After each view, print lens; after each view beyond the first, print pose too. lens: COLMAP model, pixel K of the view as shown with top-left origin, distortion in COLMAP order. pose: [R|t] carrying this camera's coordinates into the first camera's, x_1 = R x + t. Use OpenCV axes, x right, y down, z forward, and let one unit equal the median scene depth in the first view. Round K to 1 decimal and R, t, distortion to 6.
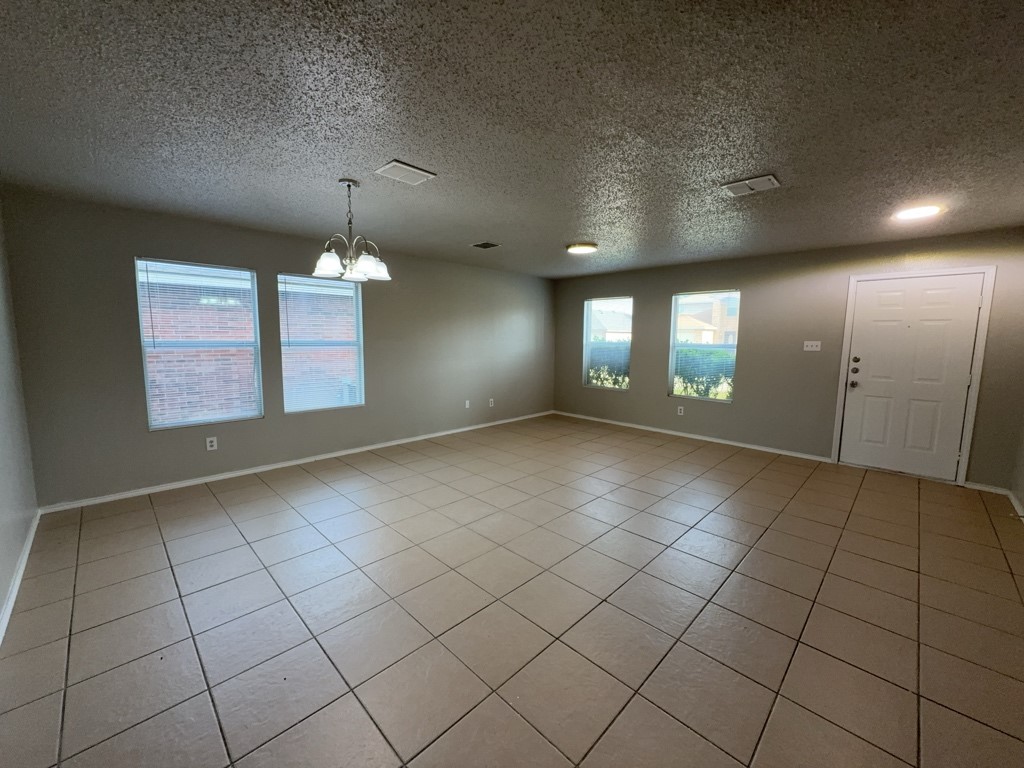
lens RADIAL K [[408.1, 0, 511.2], [0, 408.1, 382.1], [0, 0, 1]] dist [0.000767, 0.000212]
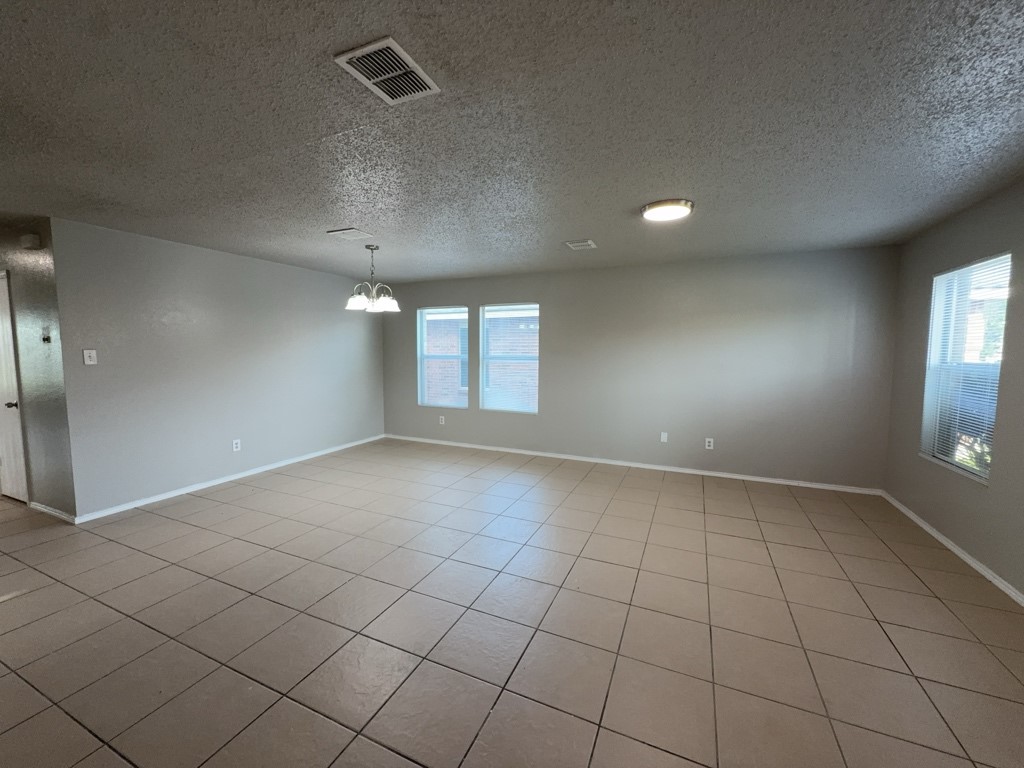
lens RADIAL K [[408.1, 0, 511.2], [0, 408.1, 382.1], [0, 0, 1]] dist [0.000767, 0.000212]
pose [[0.350831, 0.065768, -0.934127, 0.736484], [-0.104131, 0.994084, 0.030880, -0.063762], [0.930631, 0.086438, 0.355604, 0.616133]]
